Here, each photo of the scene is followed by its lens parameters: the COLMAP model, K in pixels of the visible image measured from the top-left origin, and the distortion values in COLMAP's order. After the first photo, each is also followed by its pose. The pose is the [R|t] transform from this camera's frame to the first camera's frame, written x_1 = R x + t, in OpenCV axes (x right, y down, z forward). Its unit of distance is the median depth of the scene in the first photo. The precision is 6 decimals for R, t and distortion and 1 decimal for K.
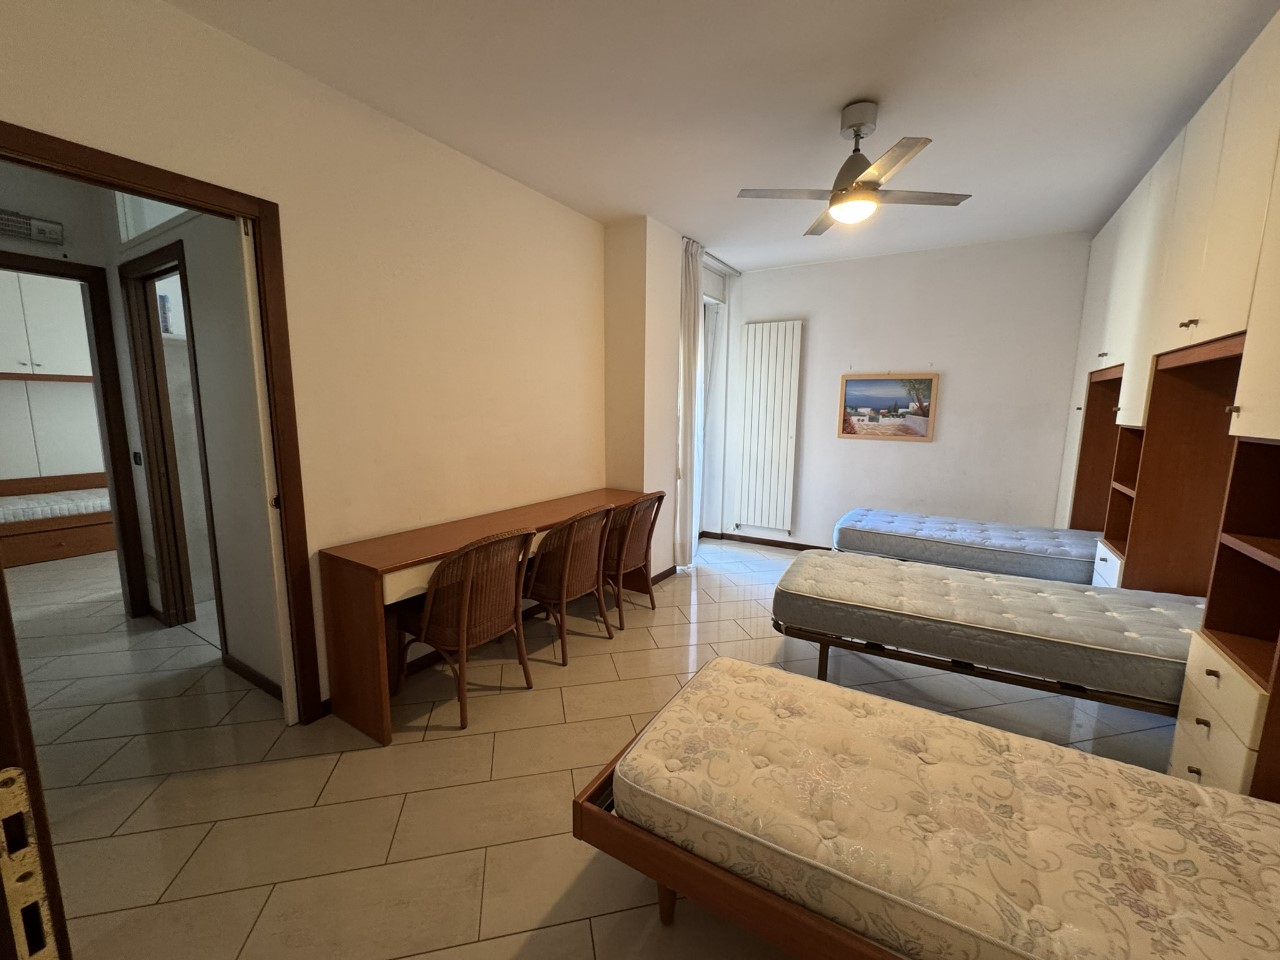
lens RADIAL K [[513.2, 0, 643.5], [0, 513.2, 483.4], [0, 0, 1]] dist [-0.002813, 0.000092]
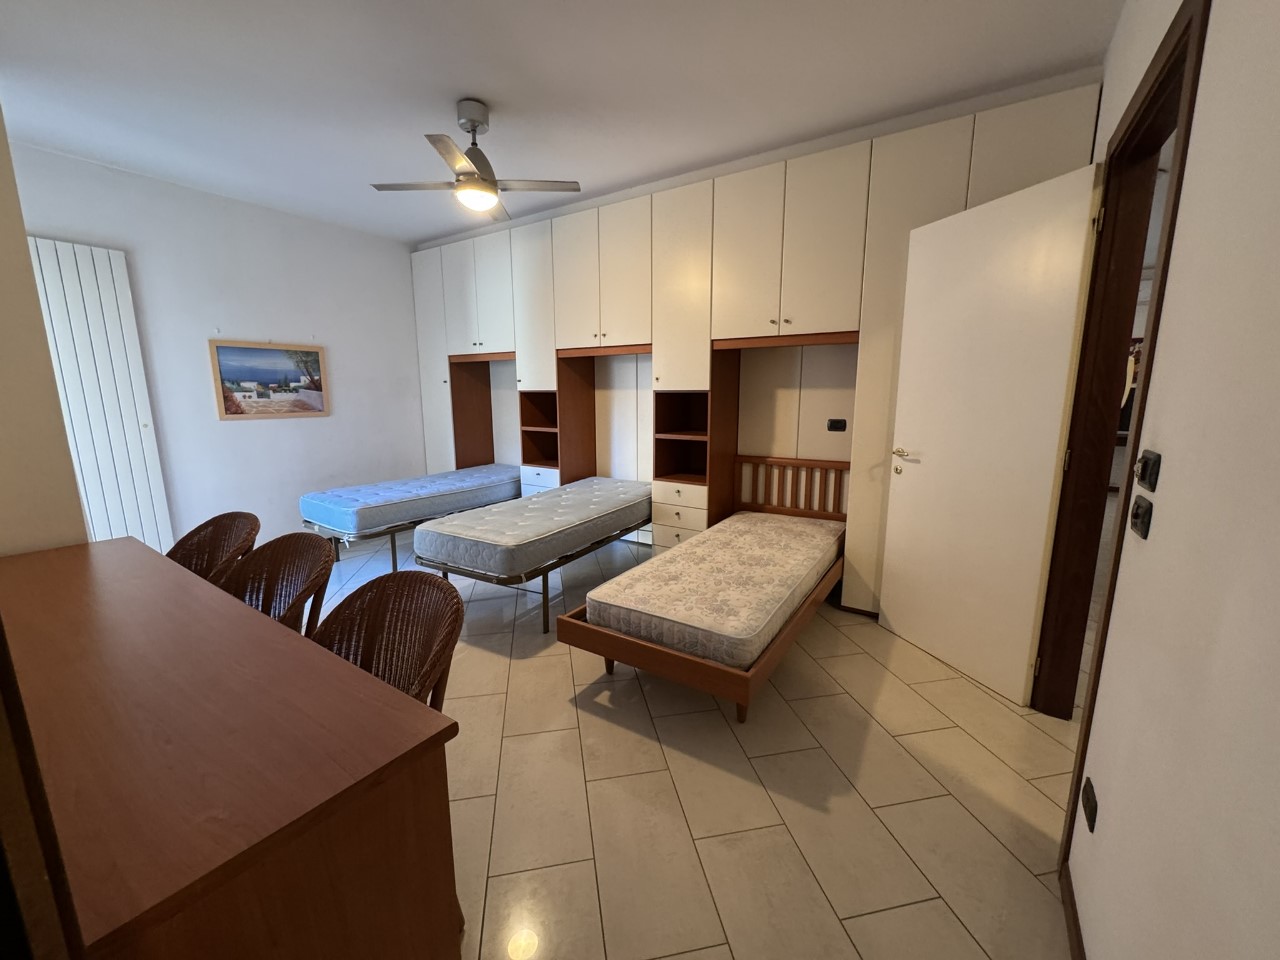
lens RADIAL K [[513.2, 0, 644.7], [0, 513.2, 478.7], [0, 0, 1]] dist [-0.002813, 0.000092]
pose [[0.041849, -0.181395, 0.982519, -0.402545], [0.153036, 0.972941, 0.173109, -0.039966], [-0.987334, 0.143116, 0.068477, 0.333644]]
